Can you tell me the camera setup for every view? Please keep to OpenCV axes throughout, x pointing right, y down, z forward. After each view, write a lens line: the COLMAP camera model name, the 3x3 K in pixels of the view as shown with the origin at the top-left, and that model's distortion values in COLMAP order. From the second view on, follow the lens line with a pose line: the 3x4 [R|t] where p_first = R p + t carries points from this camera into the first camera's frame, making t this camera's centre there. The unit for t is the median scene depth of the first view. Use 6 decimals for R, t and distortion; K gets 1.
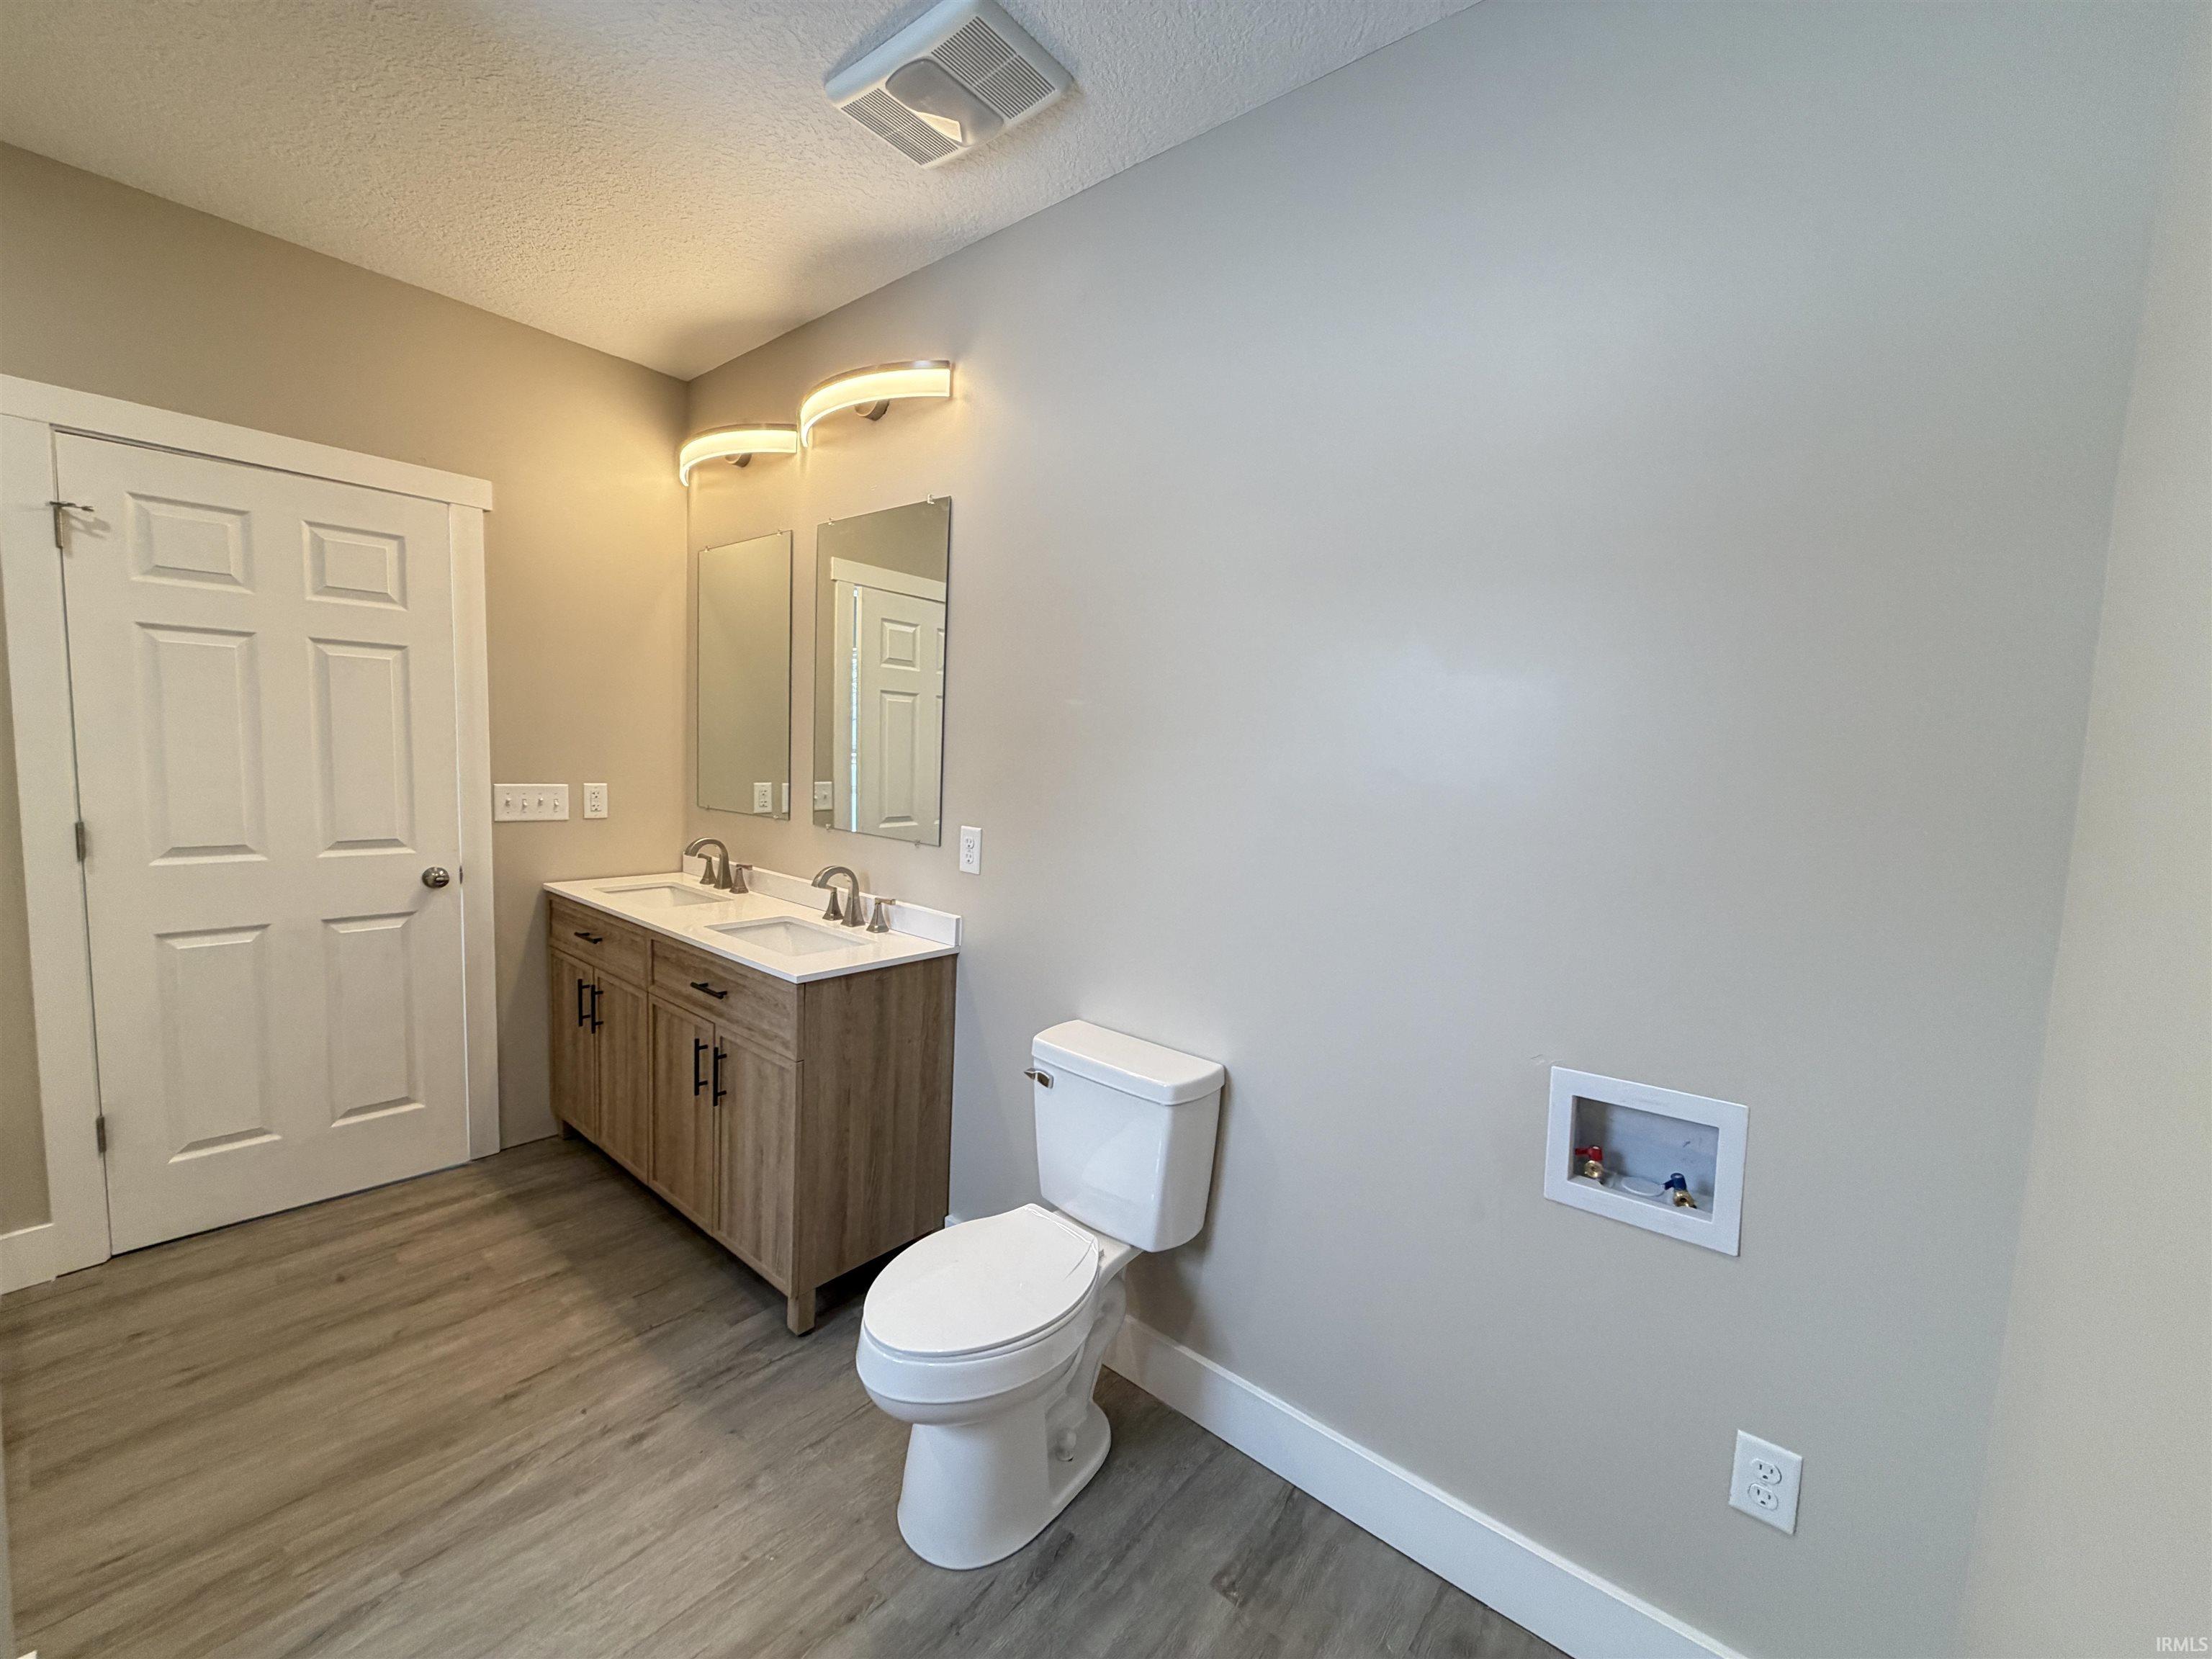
lens RADIAL K [[881.4, 0, 1099.2], [0, 881.4, 831.7], [0, 0, 1]] dist [0.000627, -0.000119]
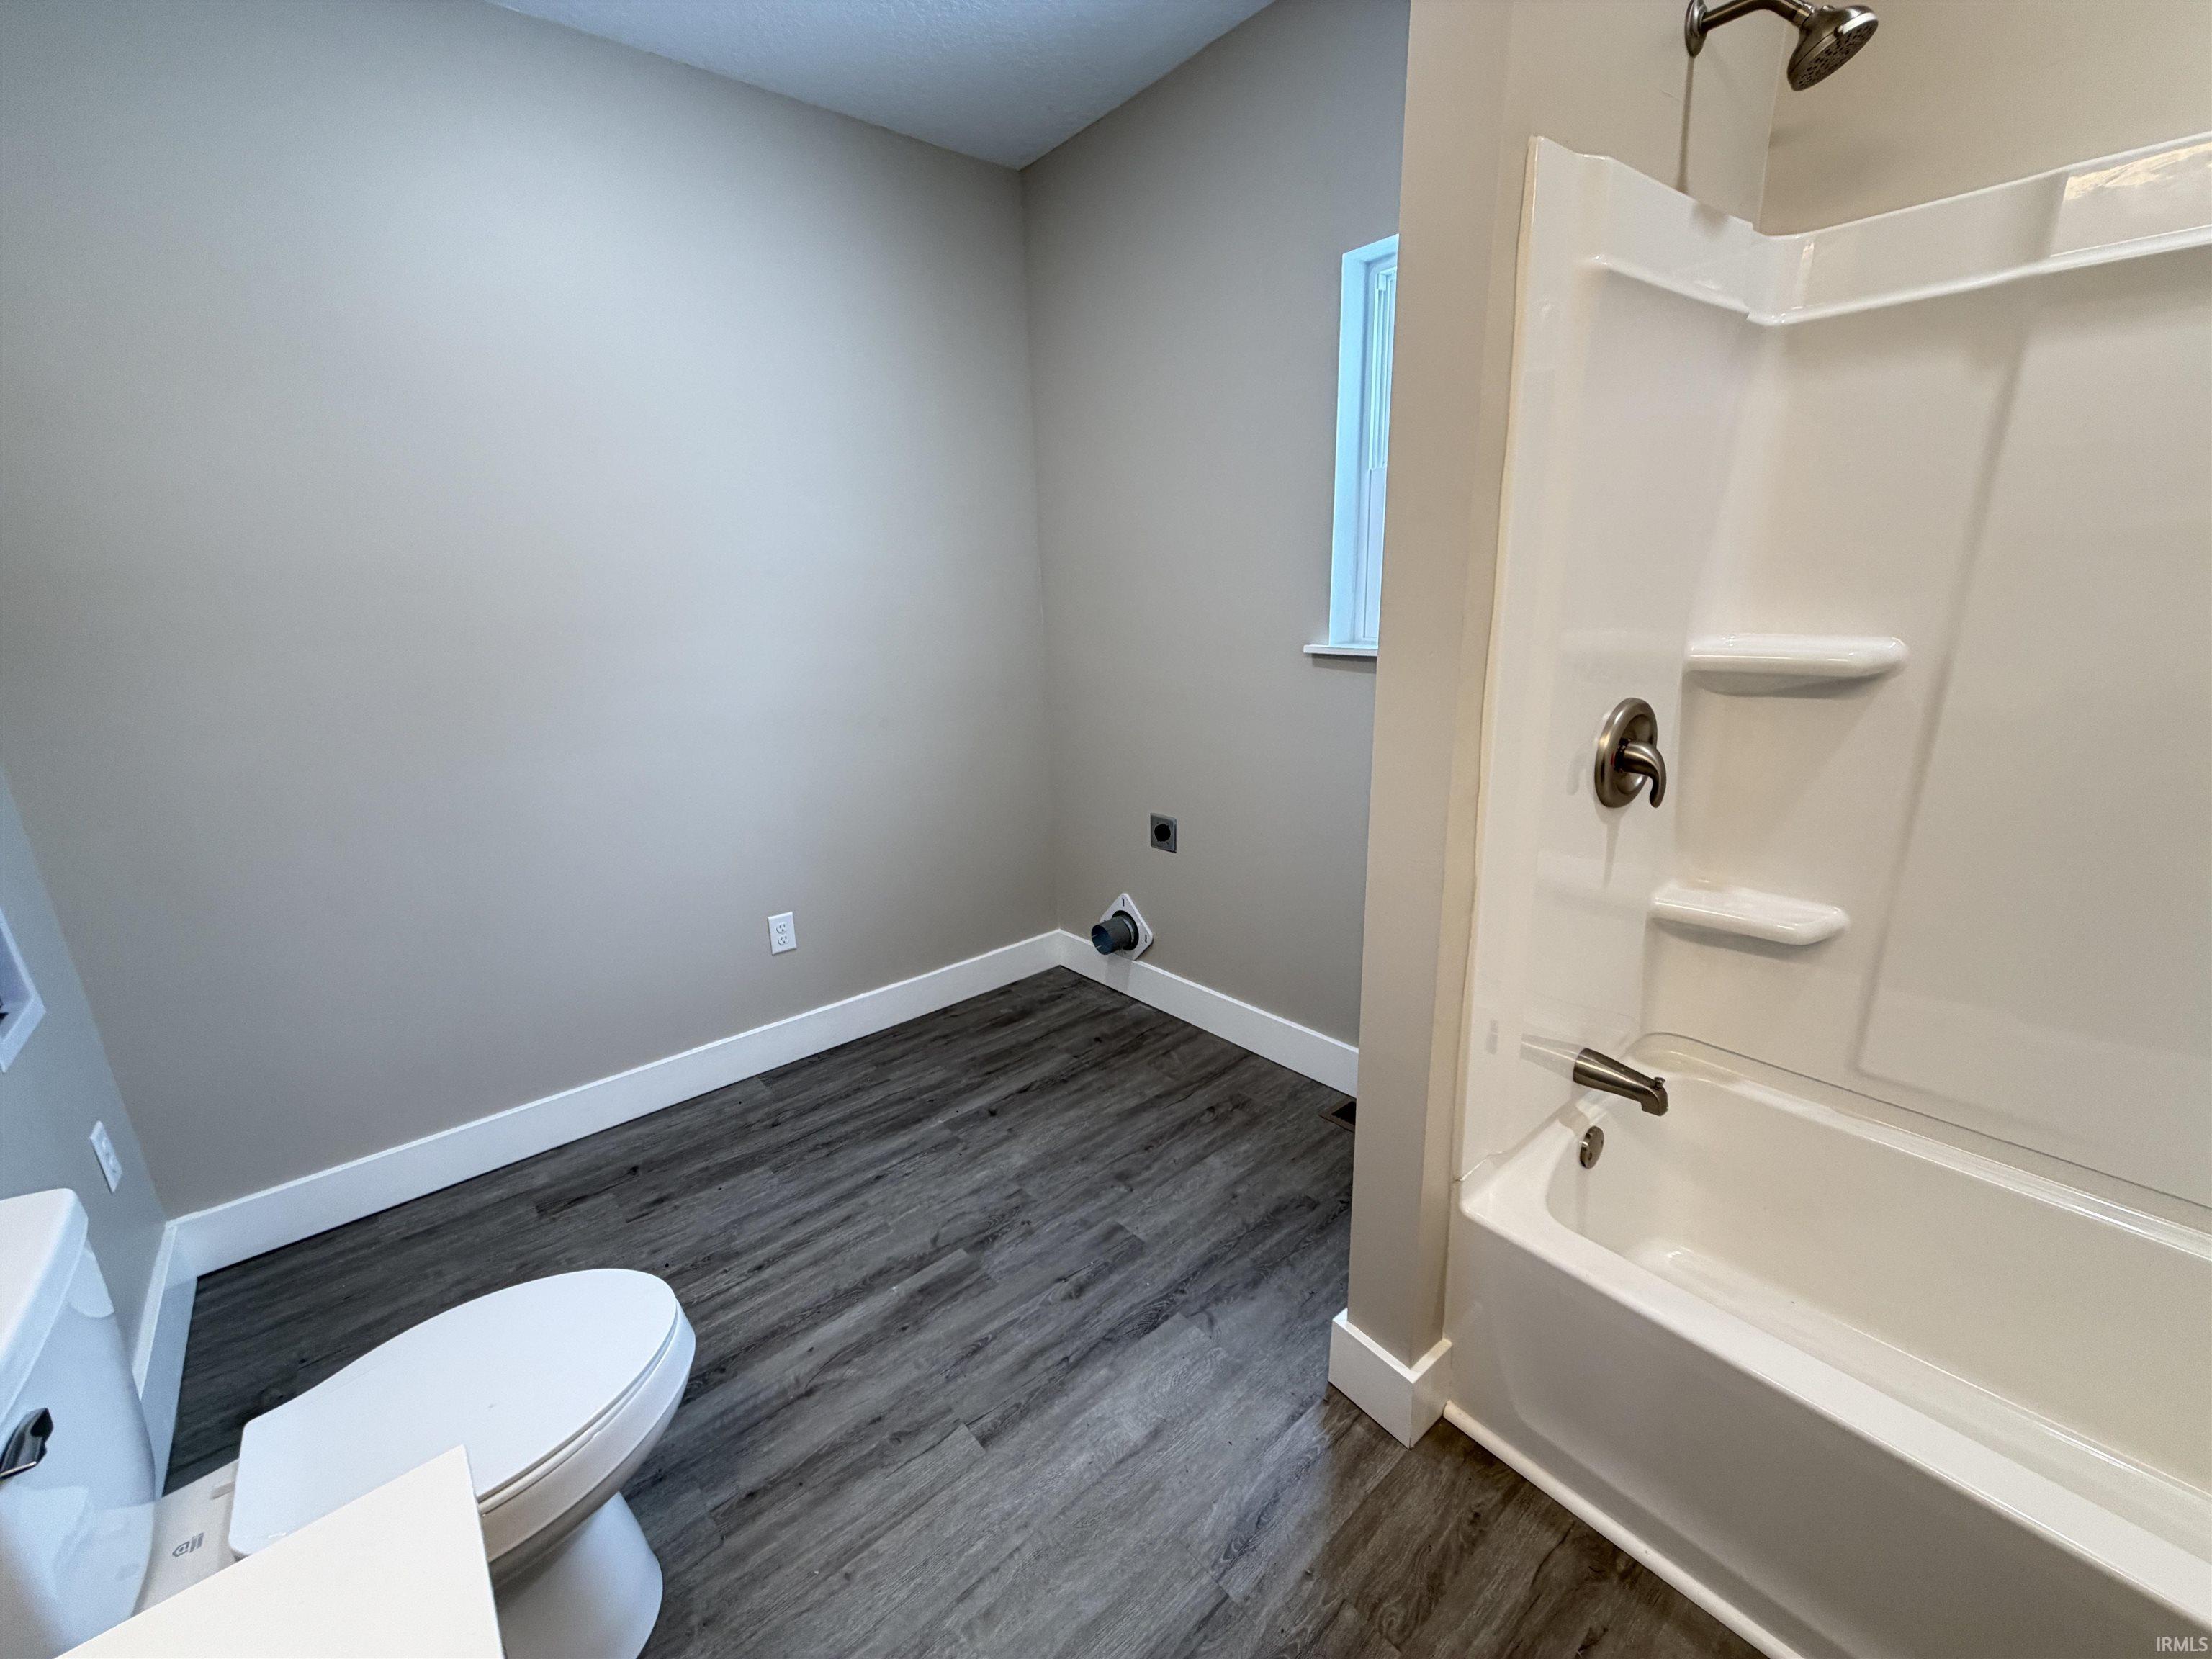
lens RADIAL K [[881.4, 0, 1099.2], [0, 881.4, 831.7], [0, 0, 1]] dist [0.000627, -0.000119]
pose [[-0.984866, -0.057320, 0.163567, -0.540219], [0.006267, 0.931335, 0.364110, -0.108243], [-0.173206, 0.359625, -0.916880, 1.082190]]
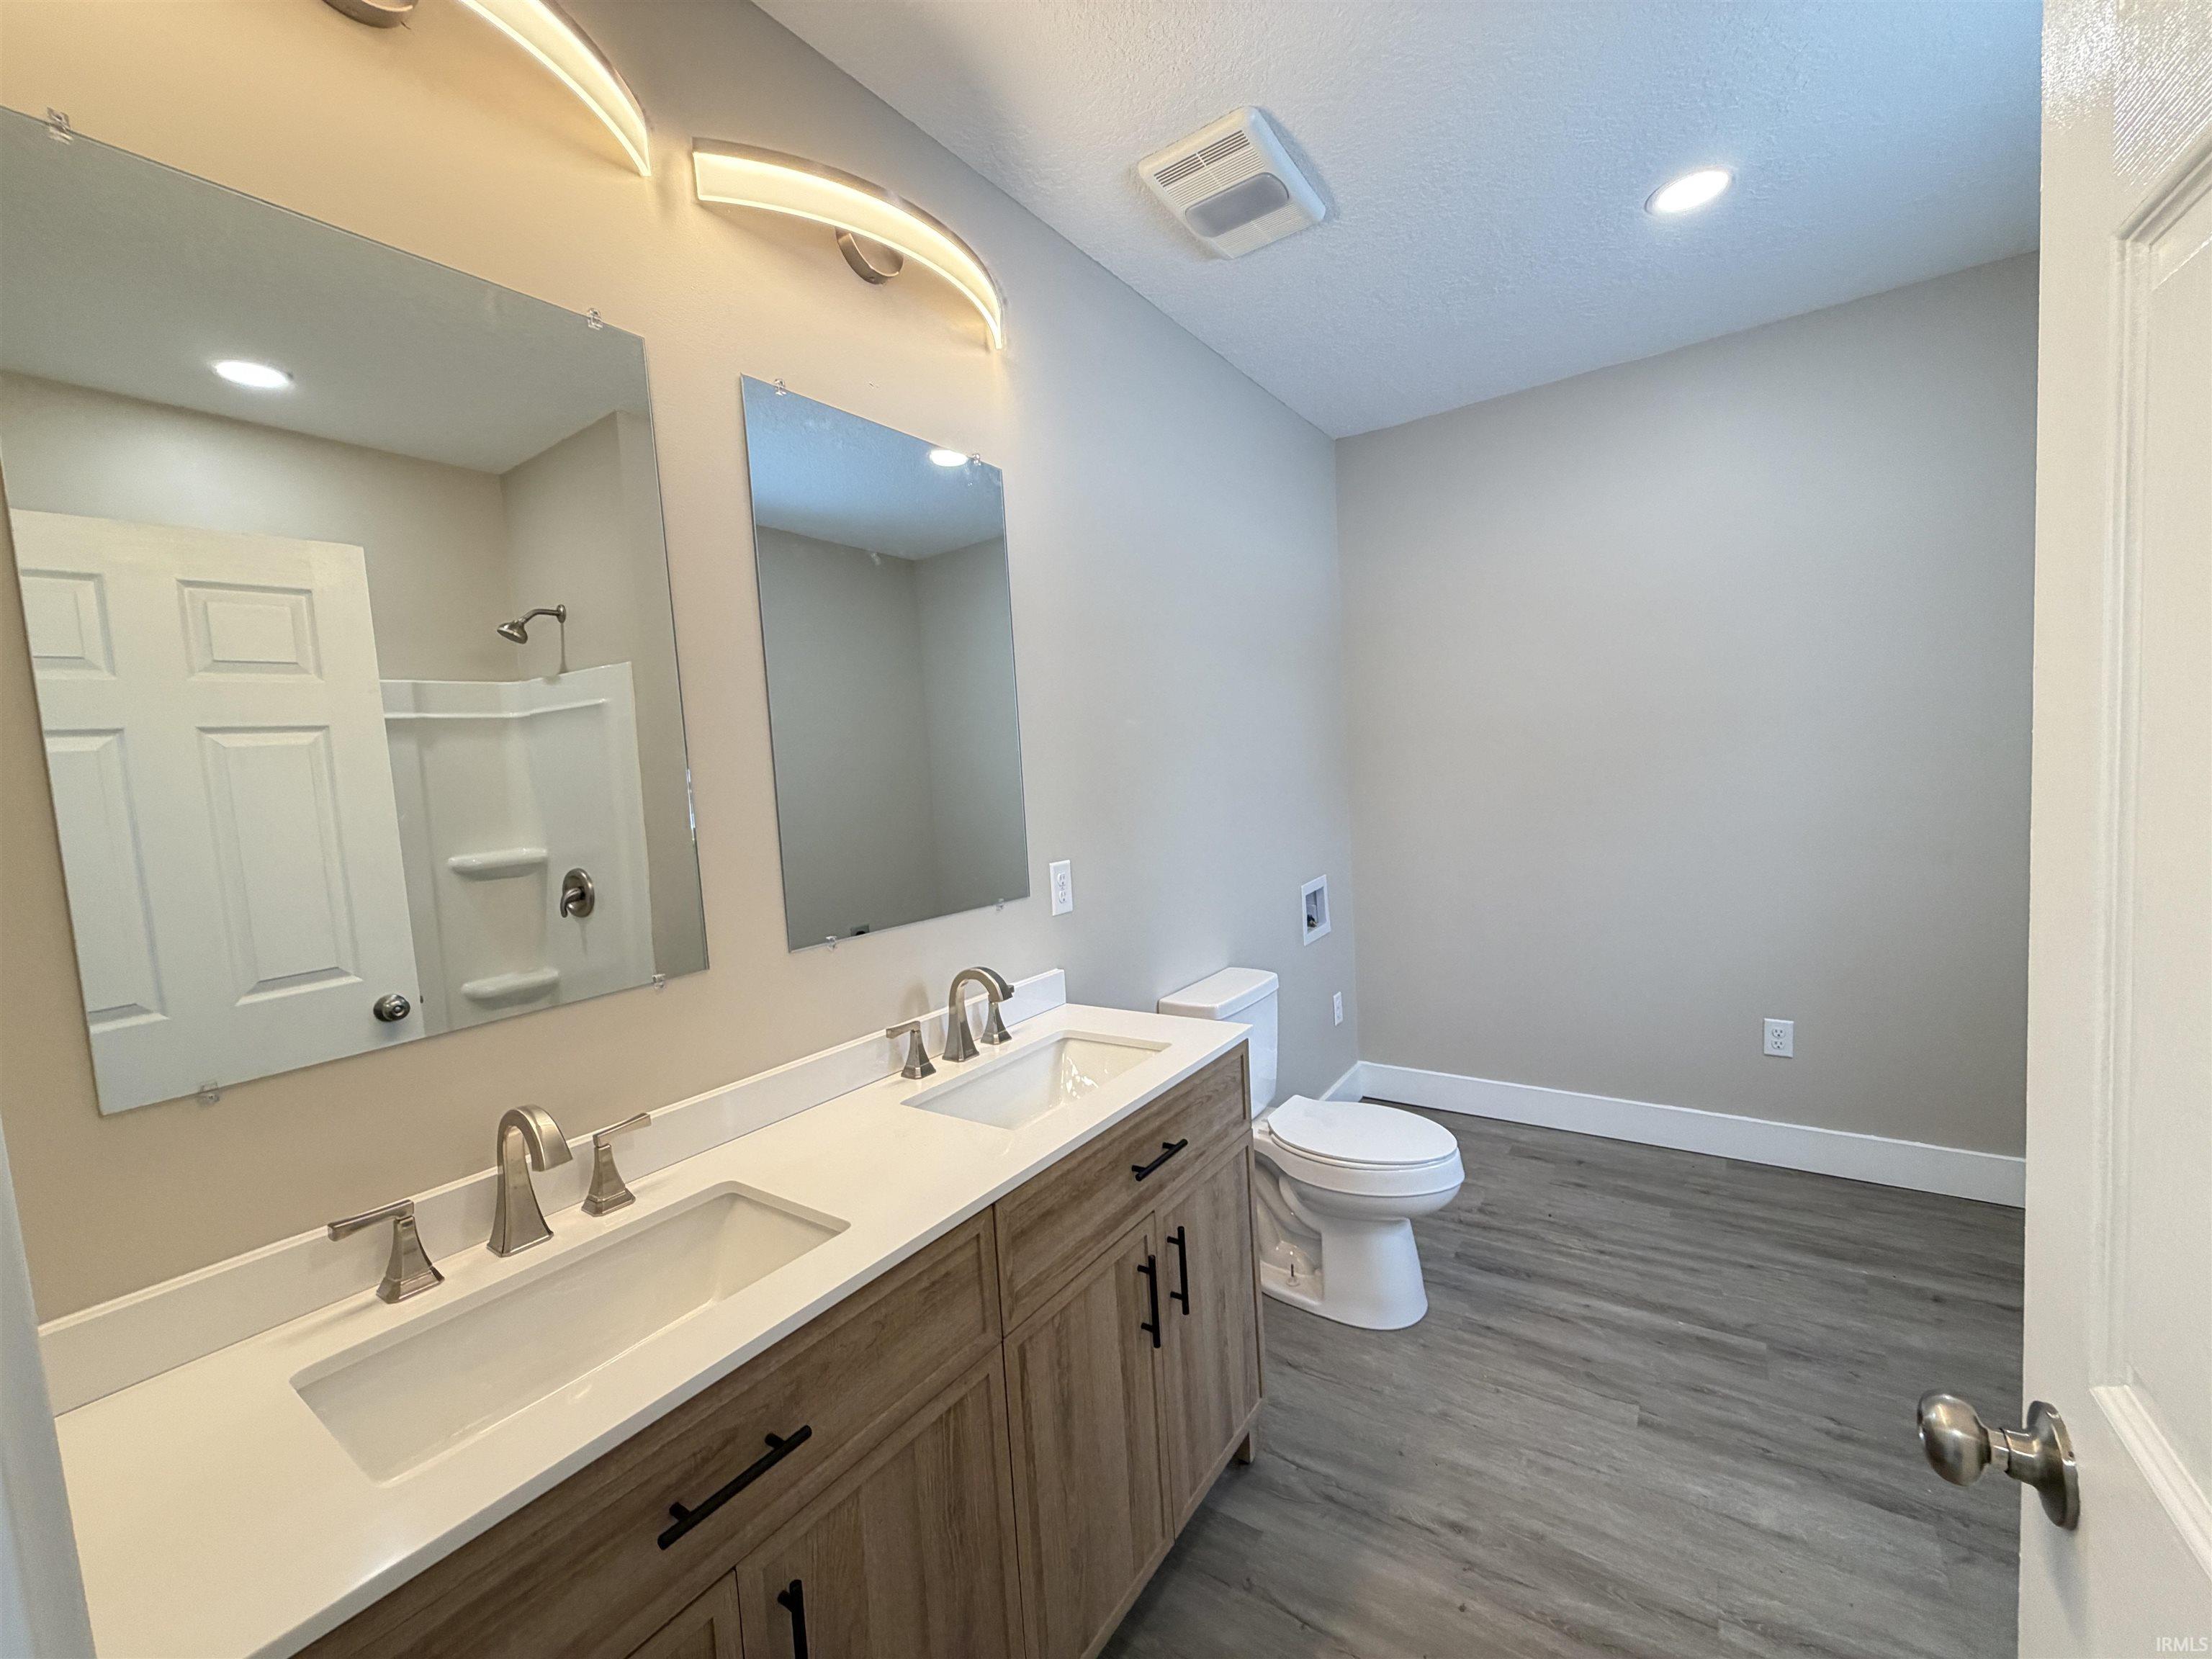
lens RADIAL K [[881.4, 0, 1099.2], [0, 881.4, 831.7], [0, 0, 1]] dist [0.000627, -0.000119]
pose [[-0.083452, -0.107732, 0.990671, -1.110628], [0.156743, 0.980345, 0.119813, -0.145748], [-0.984107, 0.165279, -0.064925, 1.105843]]
